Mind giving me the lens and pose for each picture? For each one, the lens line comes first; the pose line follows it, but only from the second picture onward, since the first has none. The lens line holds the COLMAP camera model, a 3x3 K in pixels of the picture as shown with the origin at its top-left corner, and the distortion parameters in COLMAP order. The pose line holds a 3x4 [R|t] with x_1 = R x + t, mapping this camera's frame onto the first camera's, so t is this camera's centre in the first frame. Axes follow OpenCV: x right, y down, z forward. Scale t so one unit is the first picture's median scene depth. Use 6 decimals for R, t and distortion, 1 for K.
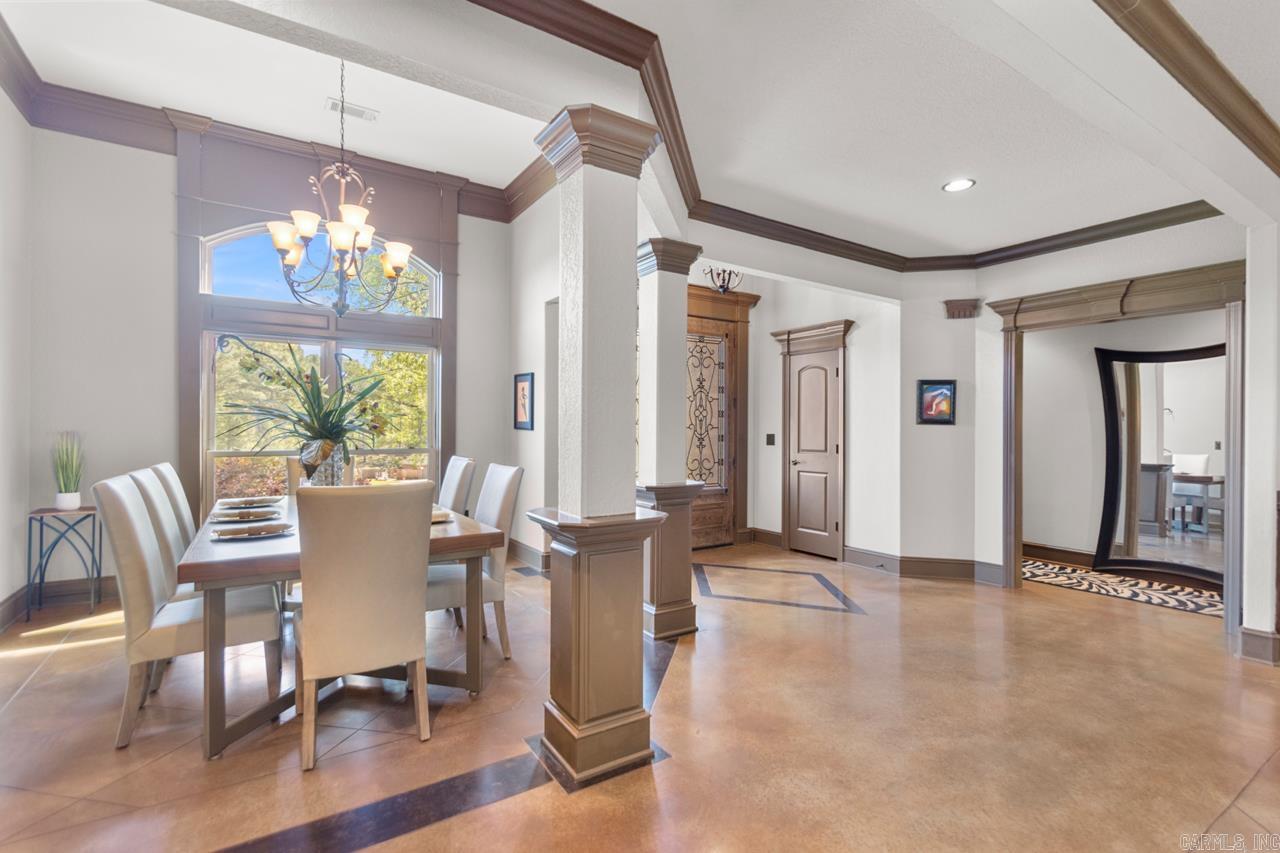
lens RADIAL K [[598.2, 0, 643.5], [0, 598.2, 428.6], [0, 0, 1]] dist [0.007788, -0.004055]
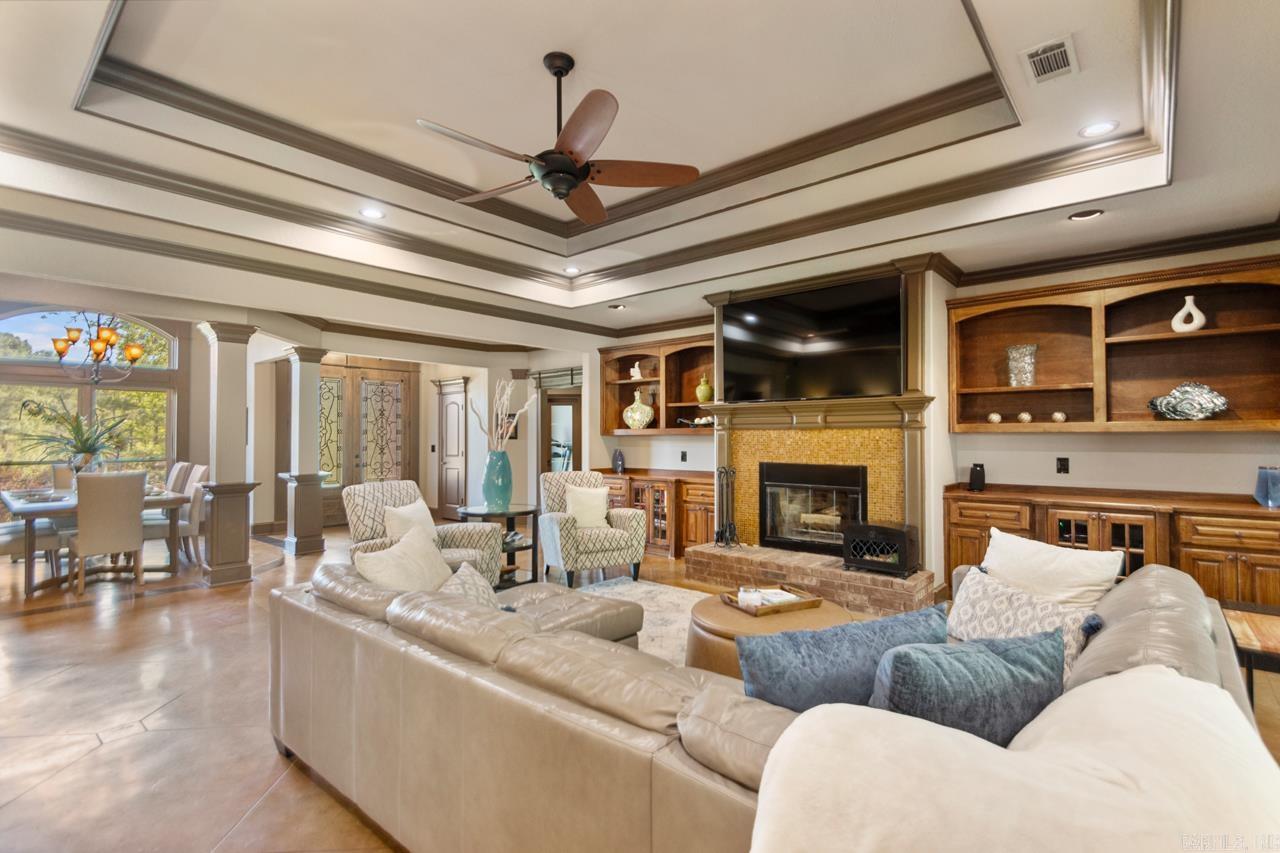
lens RADIAL K [[598.2, 0, 645.8], [0, 598.2, 426.2], [0, 0, 1]] dist [0.007788, -0.004055]
pose [[0.961147, -0.002225, 0.276028, 0.395364], [0.006287, 0.999885, -0.013830, -0.018068], [-0.275966, 0.015028, 0.961050, -0.804441]]
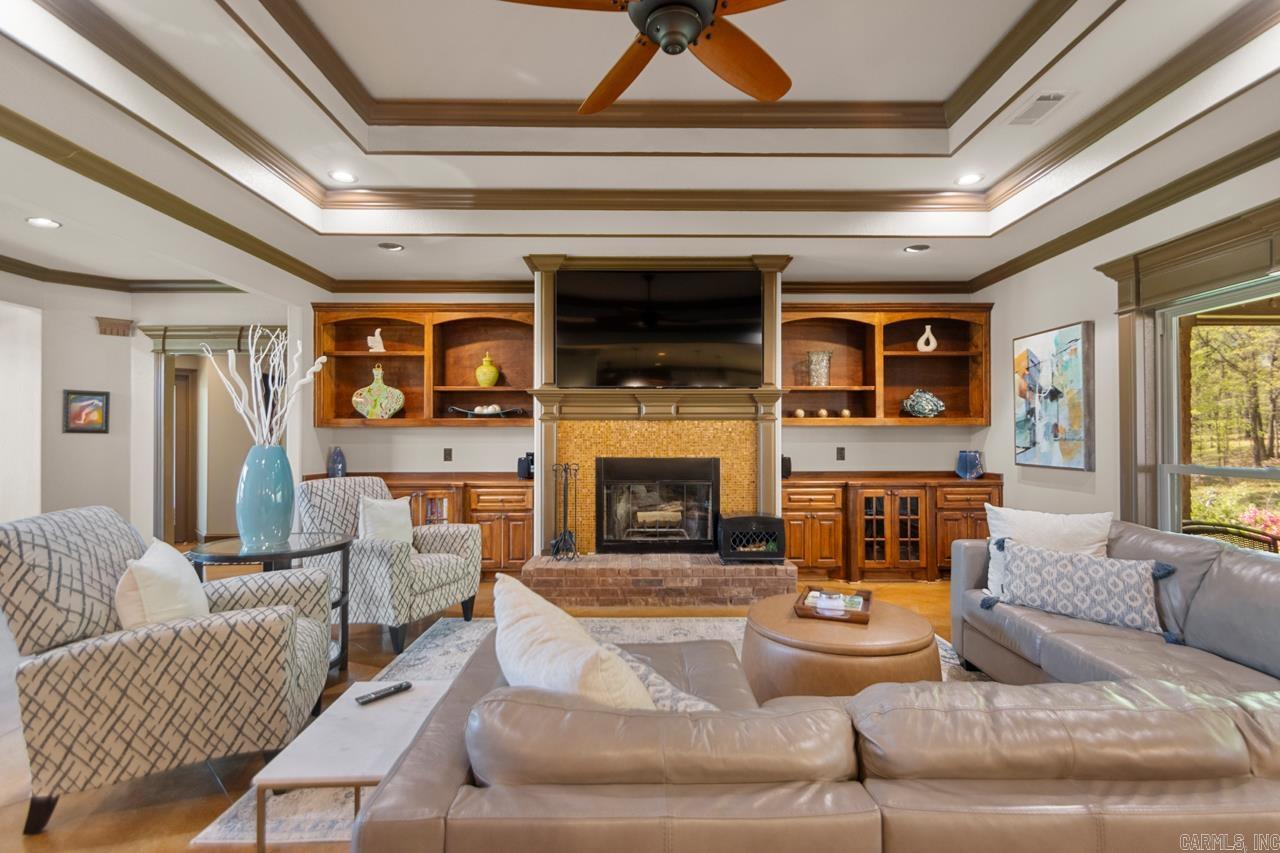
lens RADIAL K [[598.2, 0, 647.4], [0, 598.2, 429.8], [0, 0, 1]] dist [0.007788, -0.004055]
pose [[0.540762, 0.007521, 0.841142, 0.136183], [0.001851, 0.999947, -0.010131, -0.000576], [-0.841174, 0.007036, 0.540719, -0.398150]]
